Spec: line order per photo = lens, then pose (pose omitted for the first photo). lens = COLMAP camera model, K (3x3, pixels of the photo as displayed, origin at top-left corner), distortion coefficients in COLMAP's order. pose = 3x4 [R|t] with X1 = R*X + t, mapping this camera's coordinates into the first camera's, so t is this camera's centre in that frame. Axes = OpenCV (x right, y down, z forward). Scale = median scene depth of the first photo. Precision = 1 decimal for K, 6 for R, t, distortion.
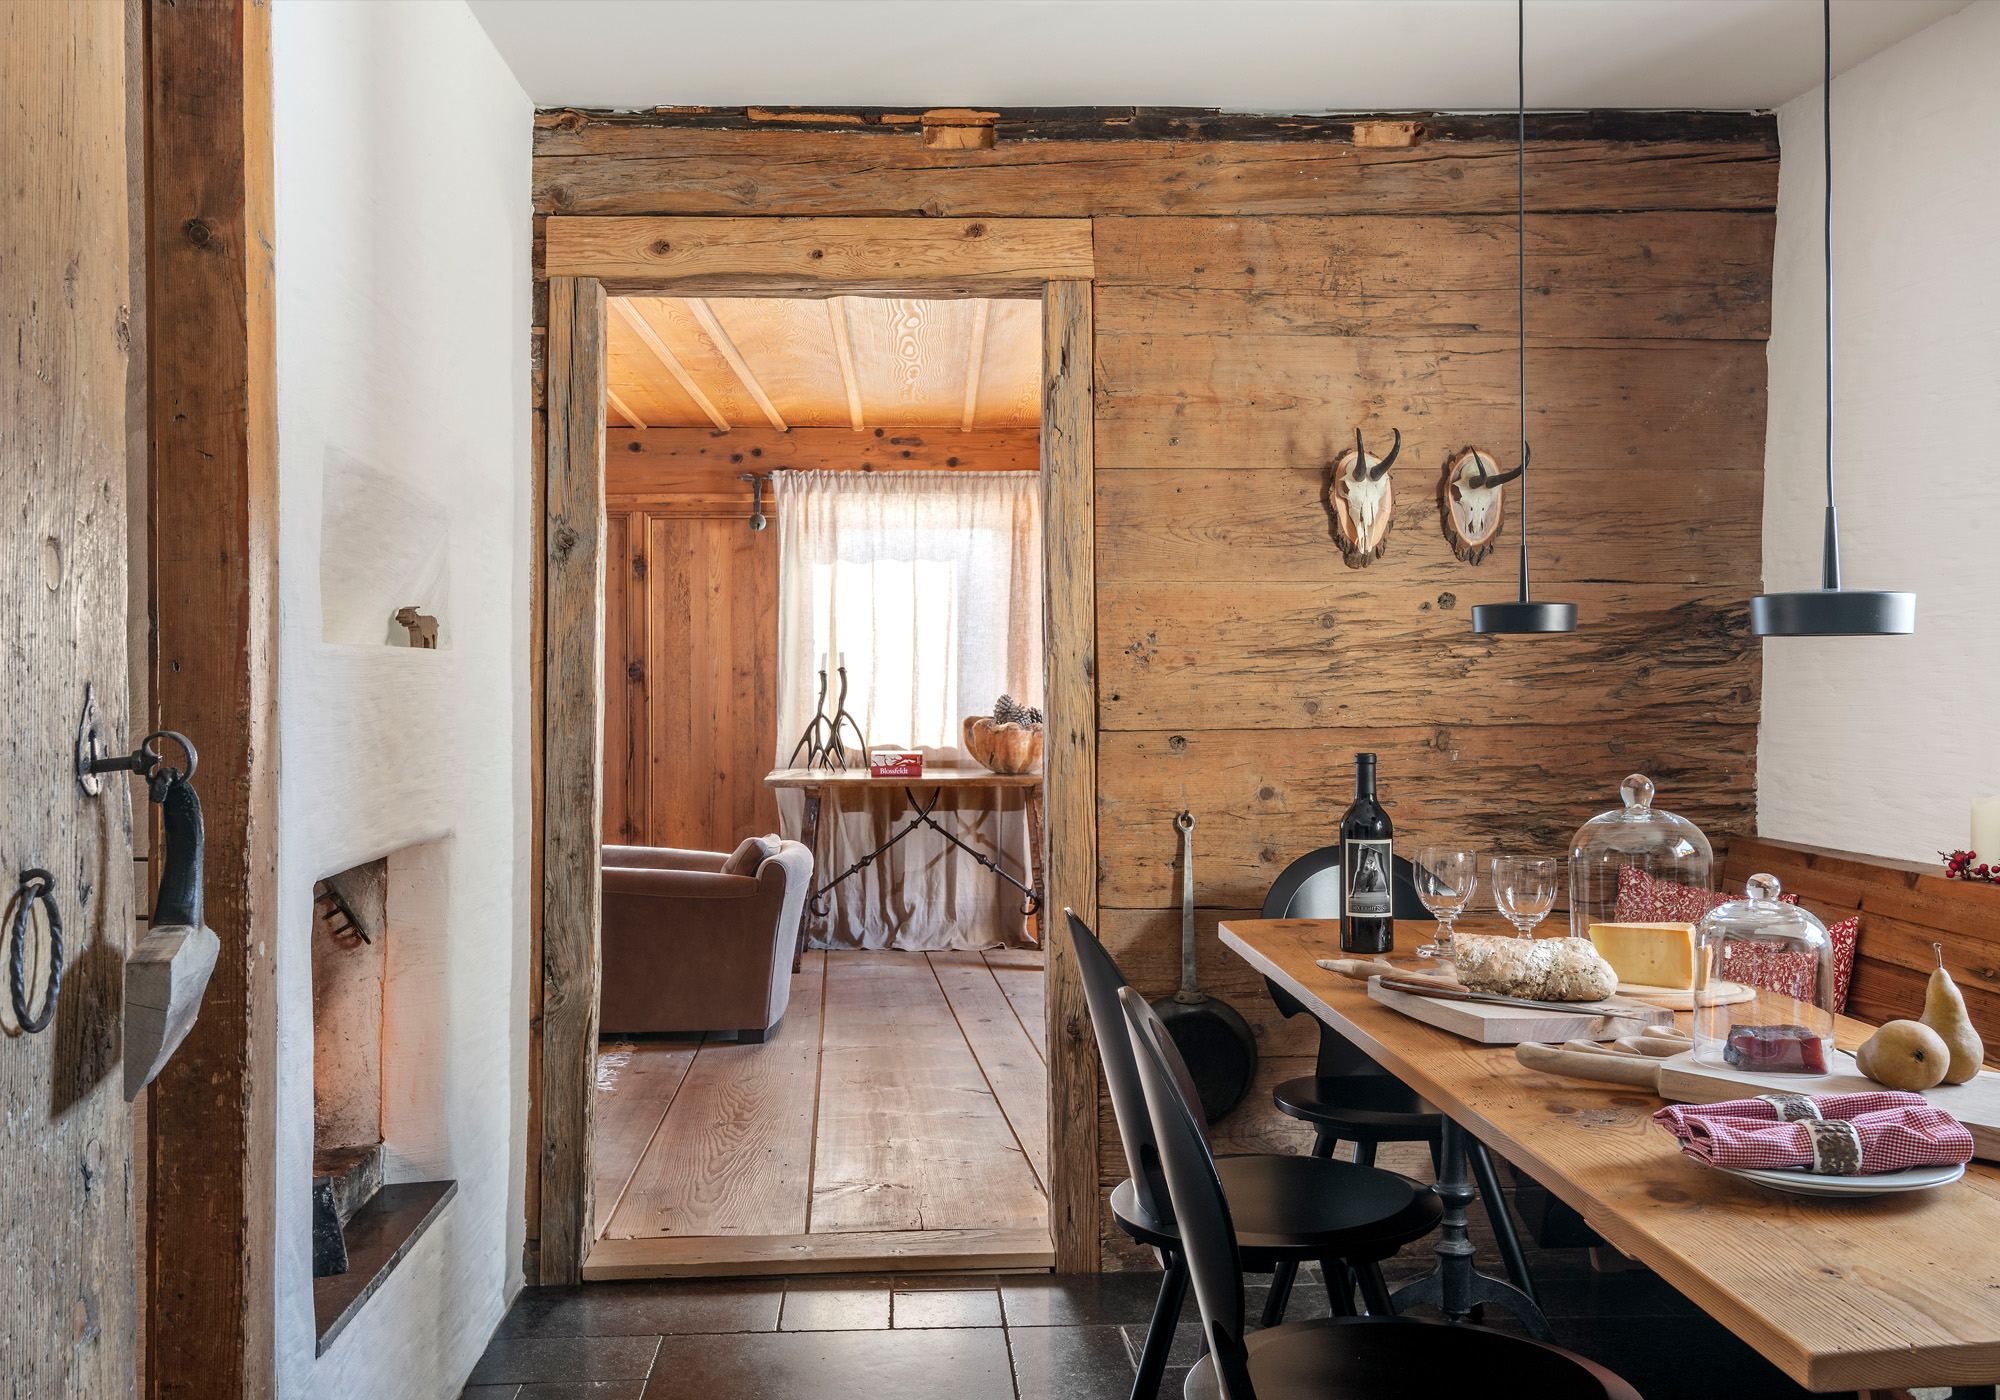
lens RADIAL K [[1844.8, 0, 994.7], [0, 1844.8, 748.3], [0, 0, 1]] dist [0.095142, -0.004473]
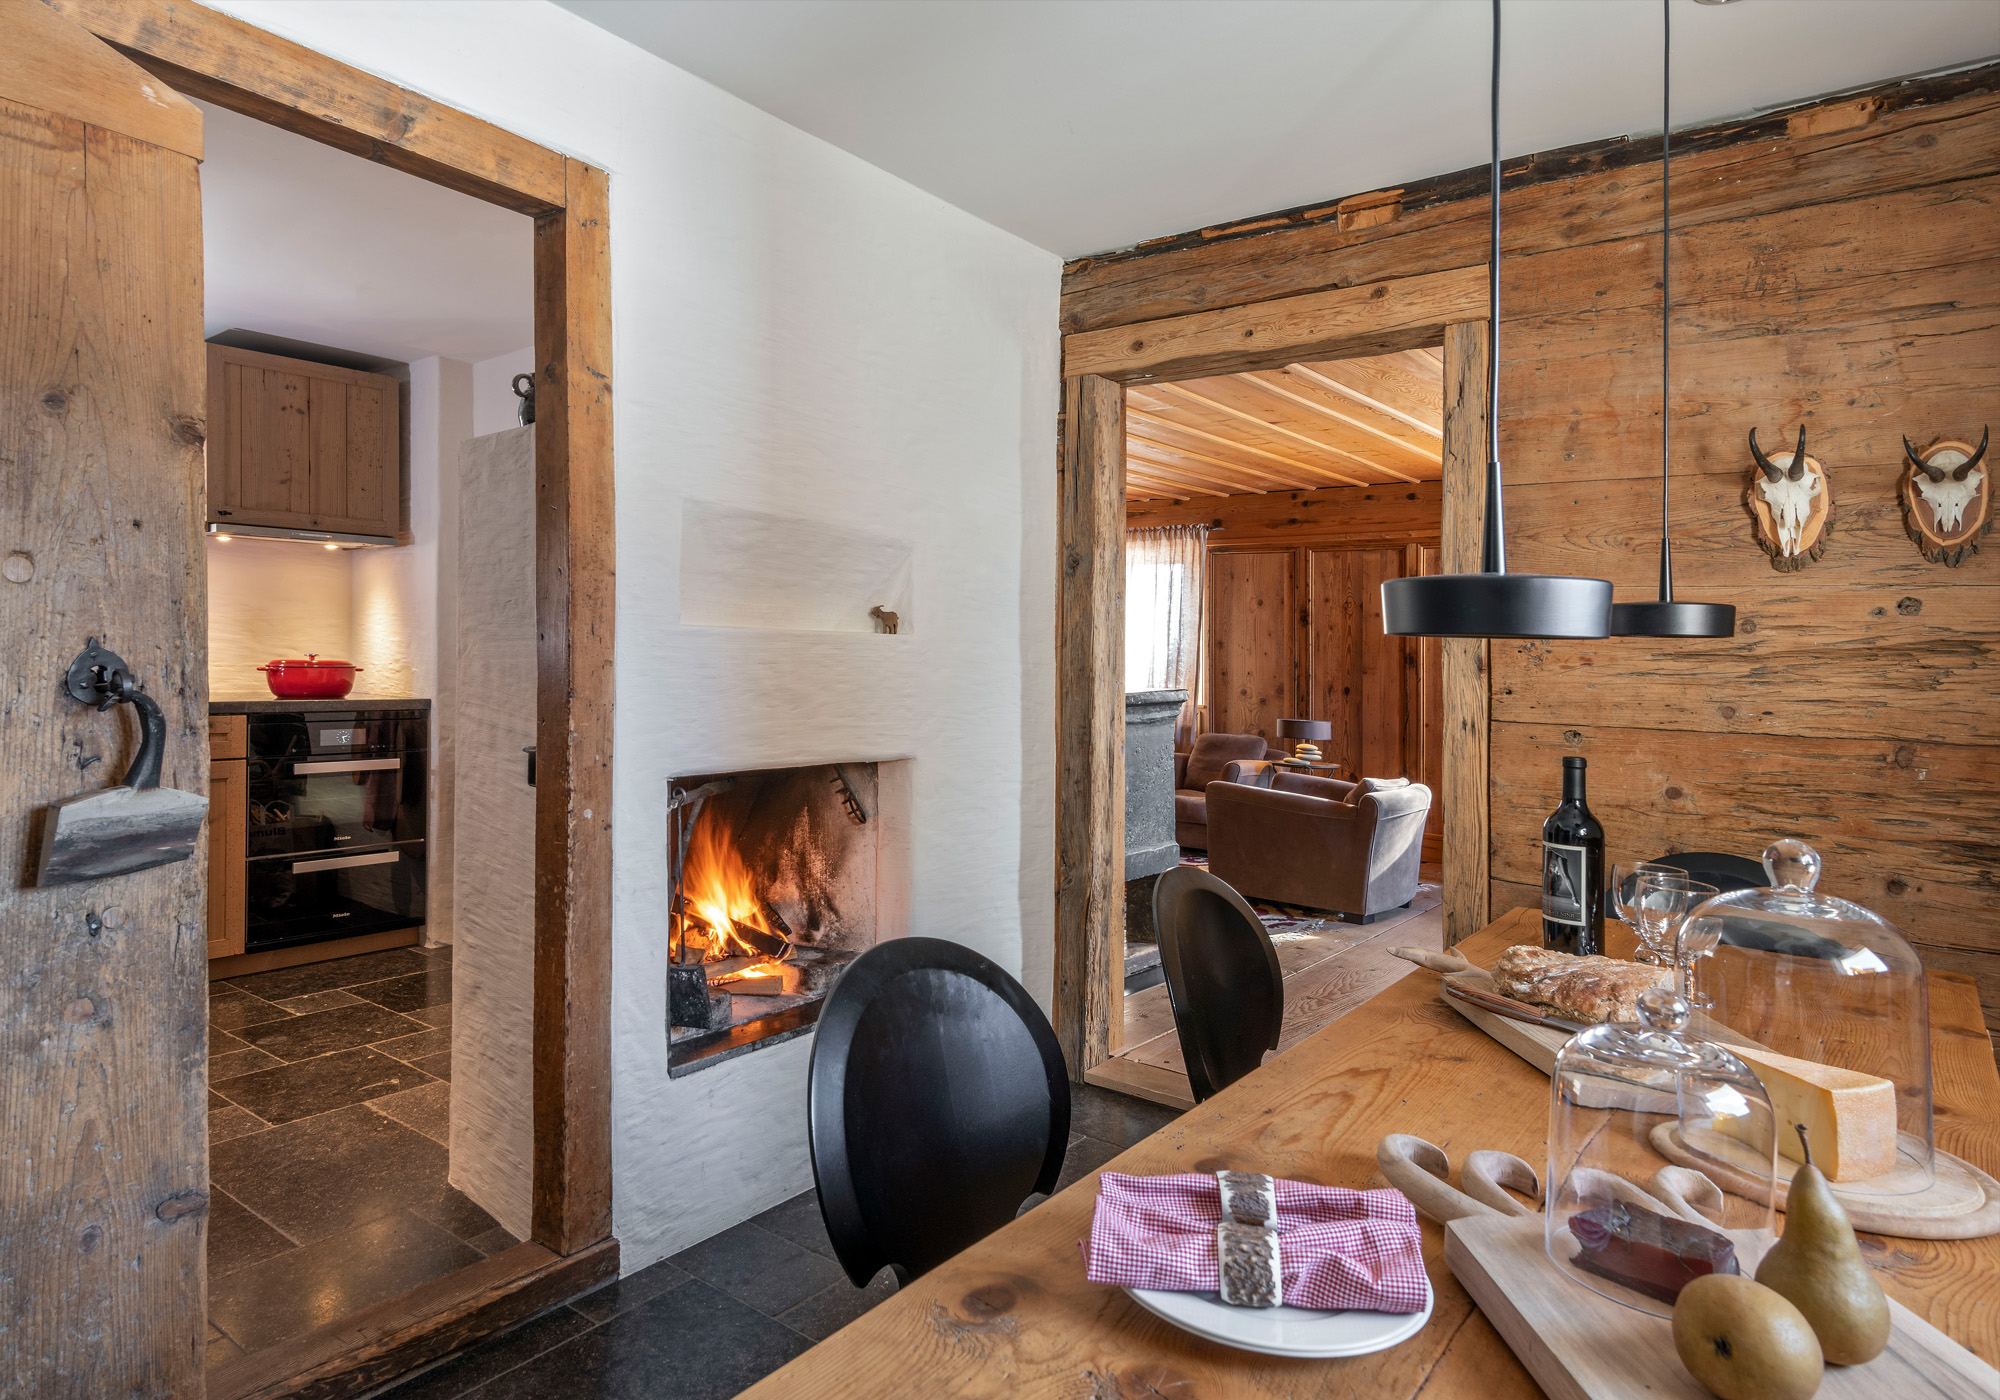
lens RADIAL K [[1191.8, 0, 1000.0], [0, 1191.8, 700.0], [0, 0, 1]] dist [0.059607, -0.024071]
pose [[0.757473, 0.056186, -0.650444, 0.309514], [-0.060036, 0.998063, 0.016298, -0.016220], [0.650100, 0.026705, 0.759379, 0.254319]]
